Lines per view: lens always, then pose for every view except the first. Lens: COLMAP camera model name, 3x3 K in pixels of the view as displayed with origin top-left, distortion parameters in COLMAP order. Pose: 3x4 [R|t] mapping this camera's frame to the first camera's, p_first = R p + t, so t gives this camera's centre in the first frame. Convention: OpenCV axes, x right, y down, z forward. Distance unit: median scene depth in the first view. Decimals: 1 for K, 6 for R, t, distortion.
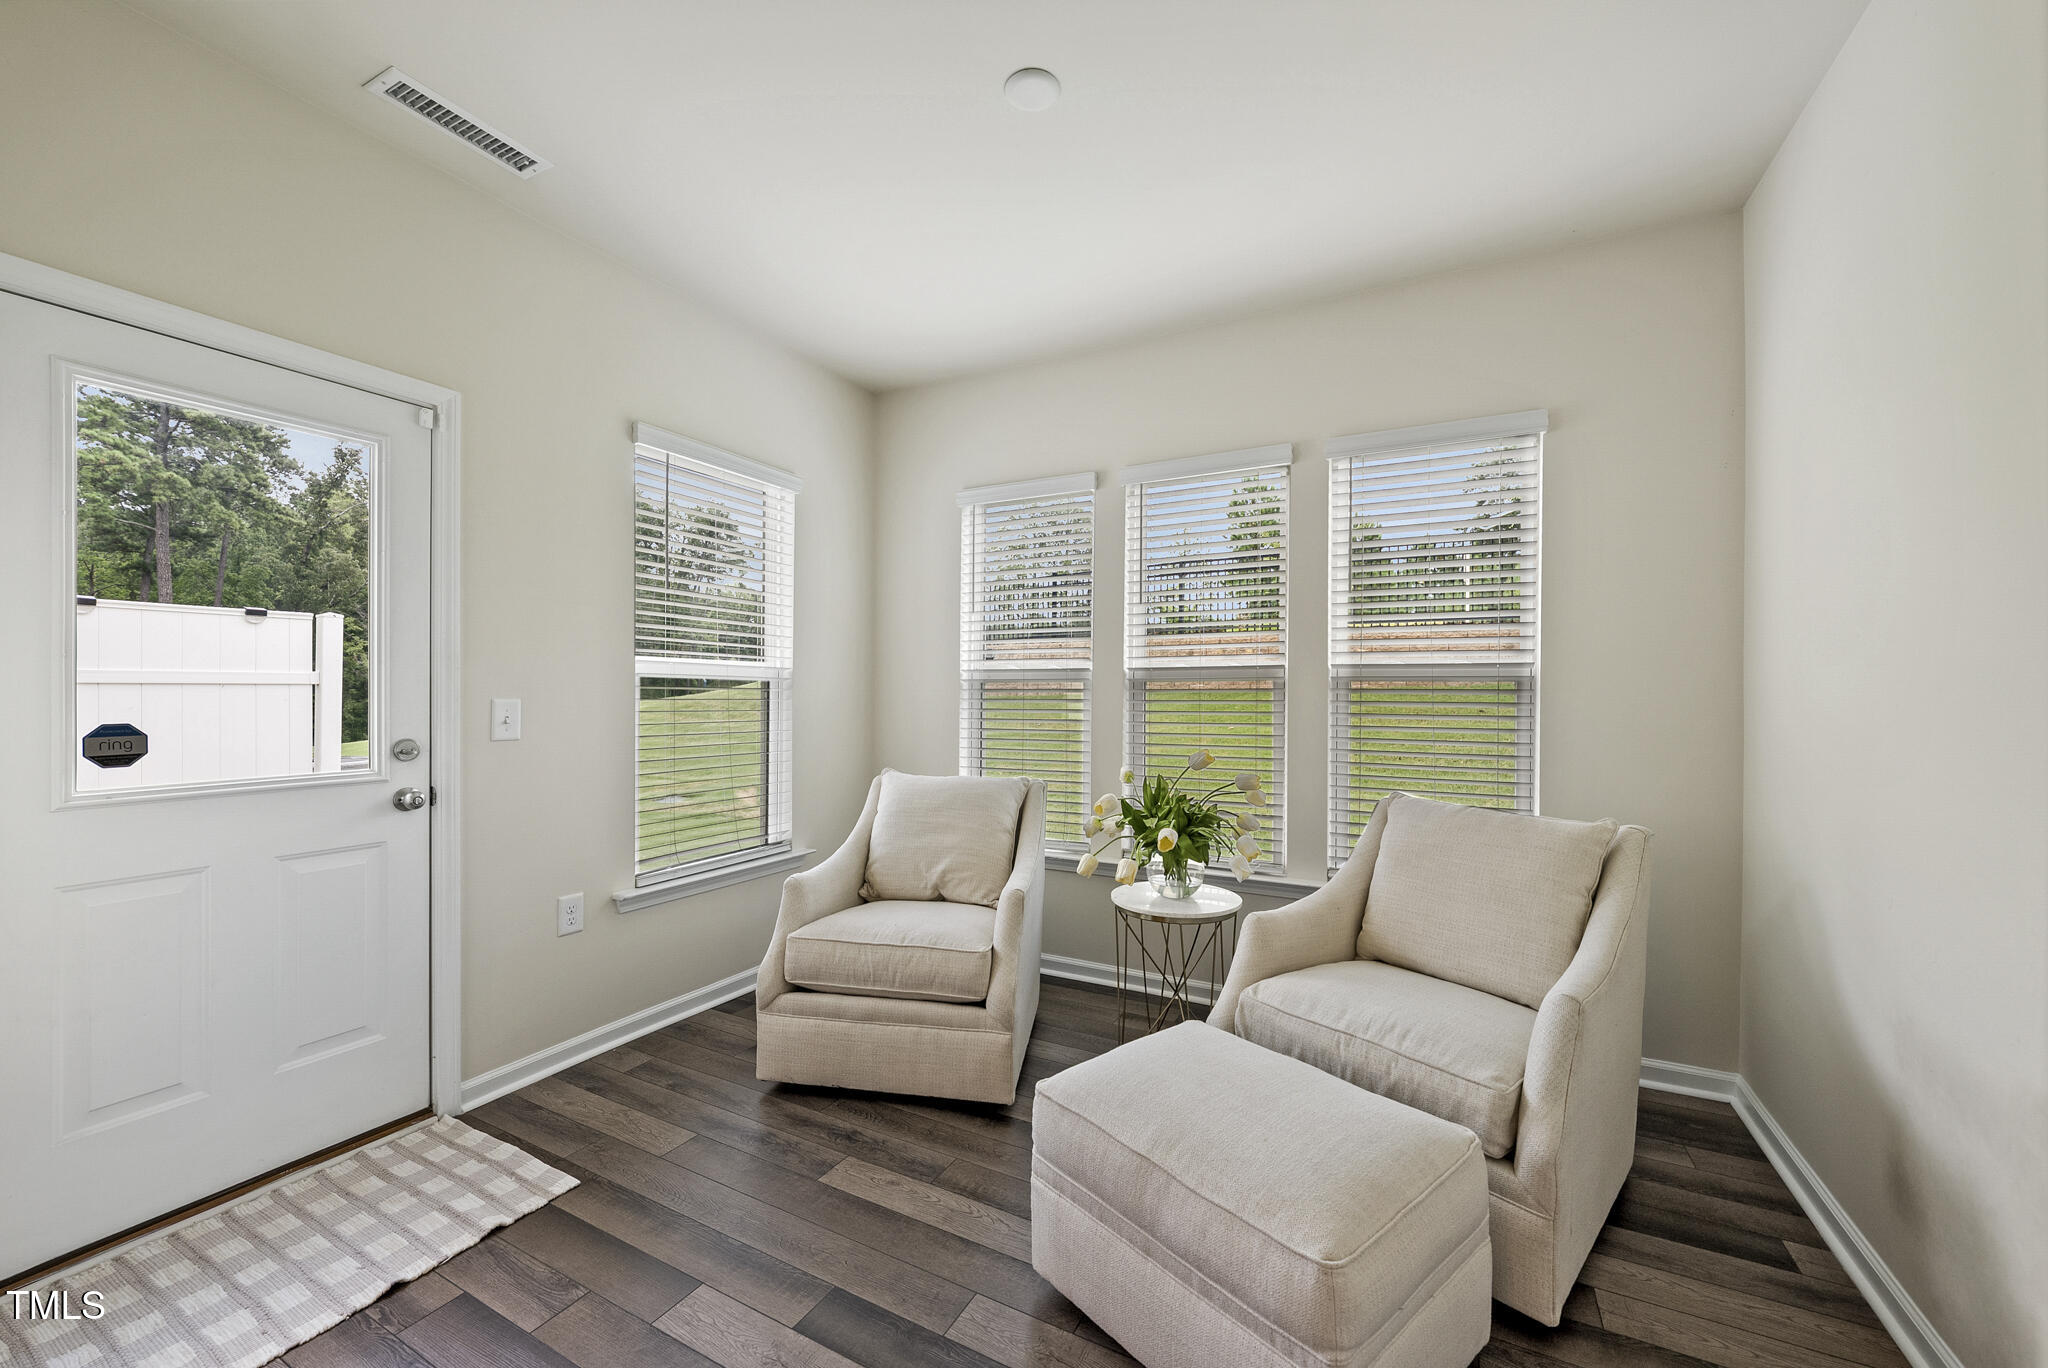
lens RADIAL K [[817.1, 0, 1018.5], [0, 817.1, 686.5], [0, 0, 1]] dist [-0.001427, -0.000314]
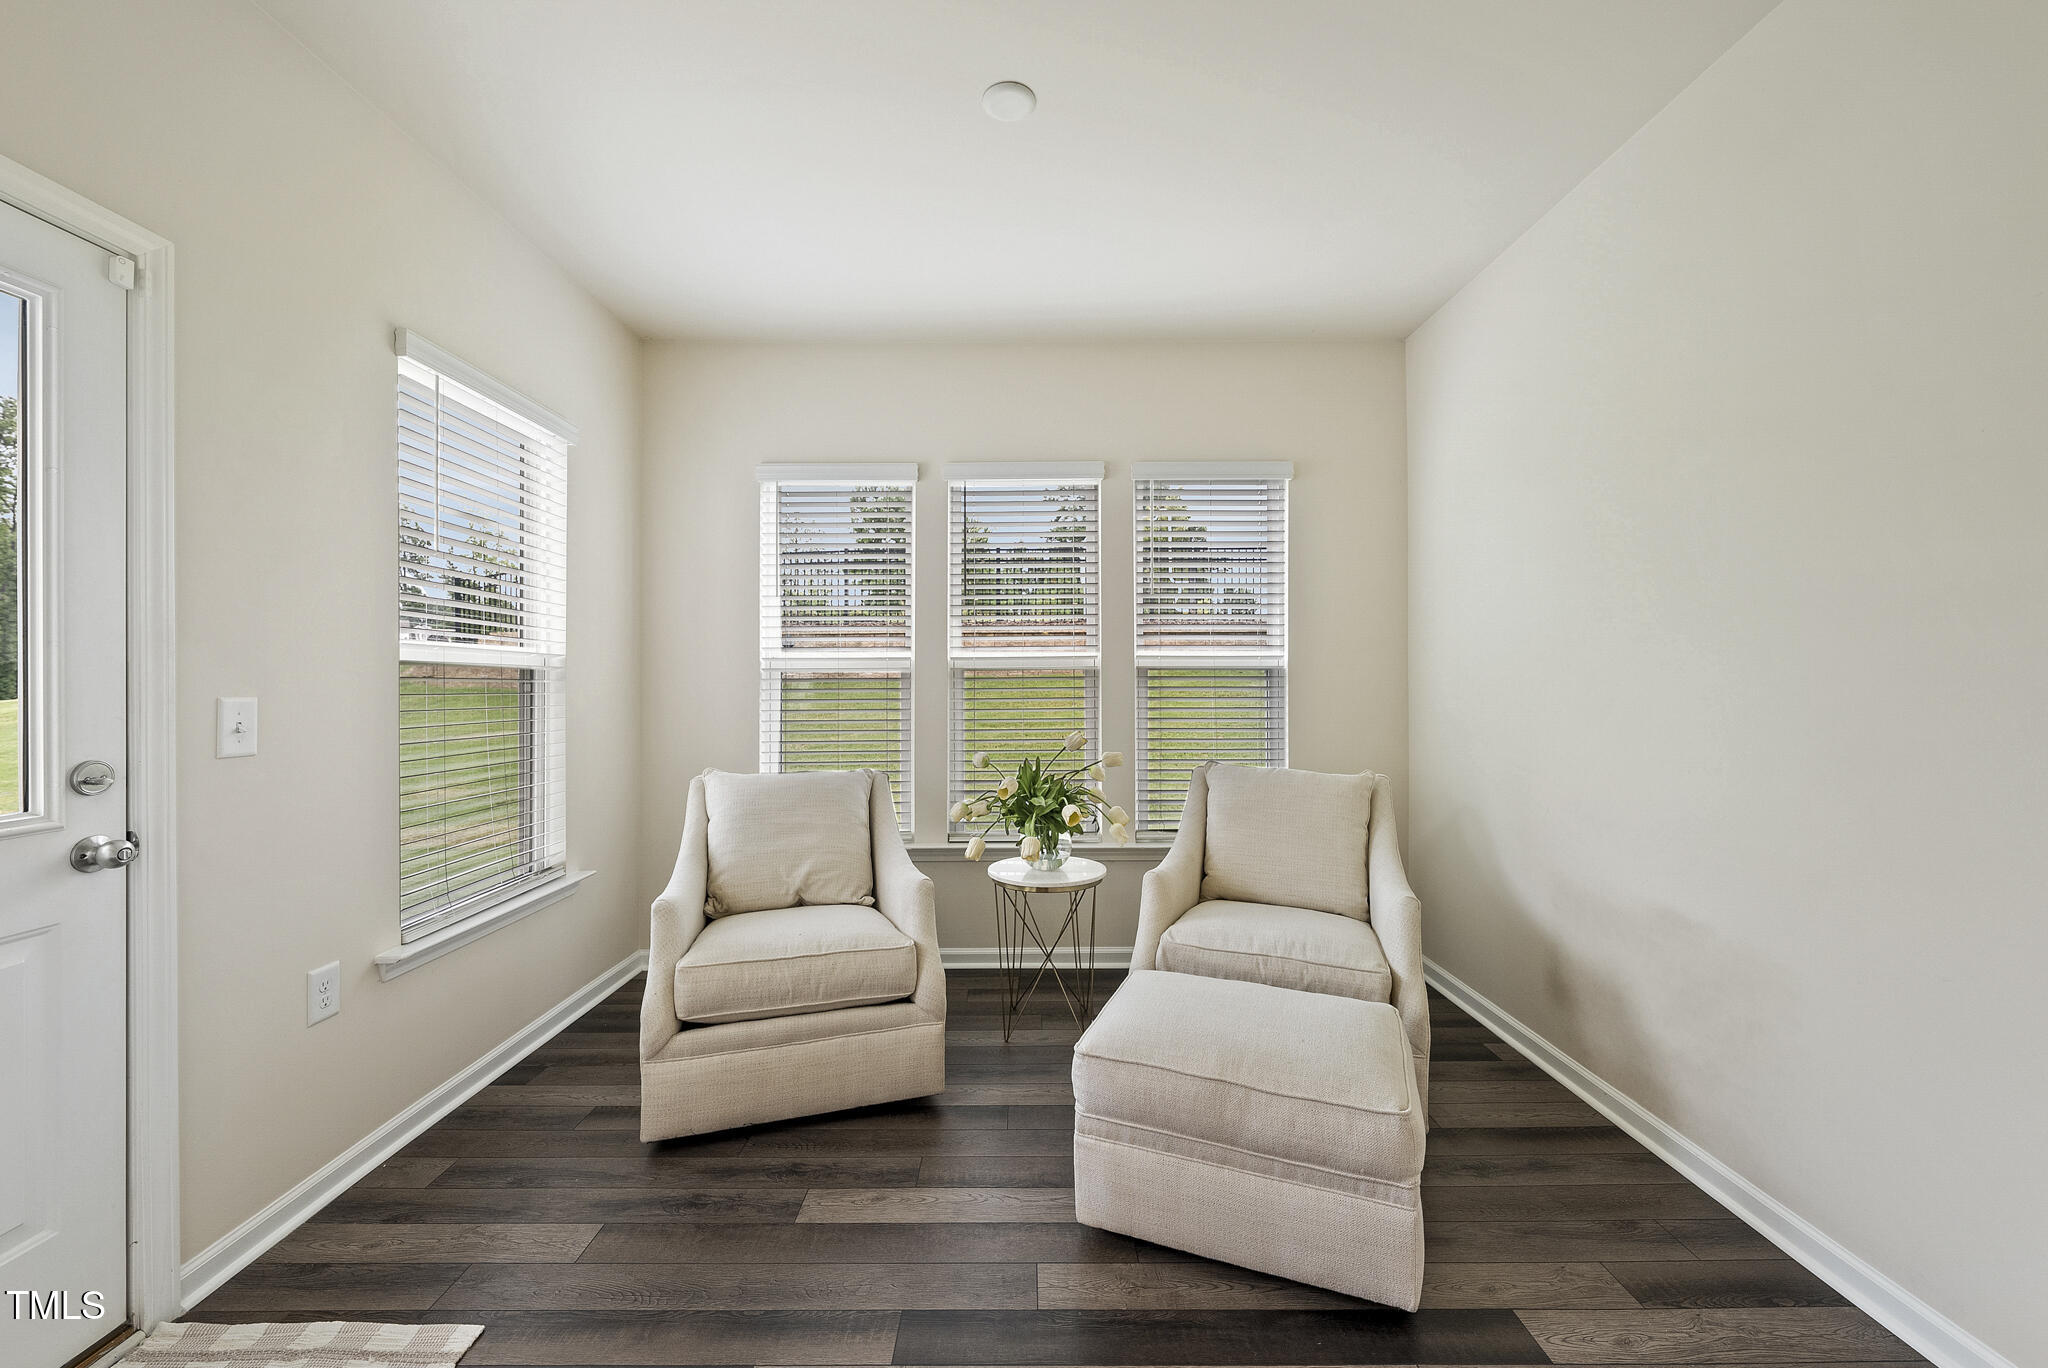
lens RADIAL K [[817.1, 0, 1023.4], [0, 817.1, 673.2], [0, 0, 1]] dist [-0.001427, -0.000314]
pose [[0.873823, -0.002512, 0.486238, -0.387619], [0.004049, 0.999990, -0.002111, -0.000633], [-0.486228, 0.003813, 0.873824, 0.071018]]
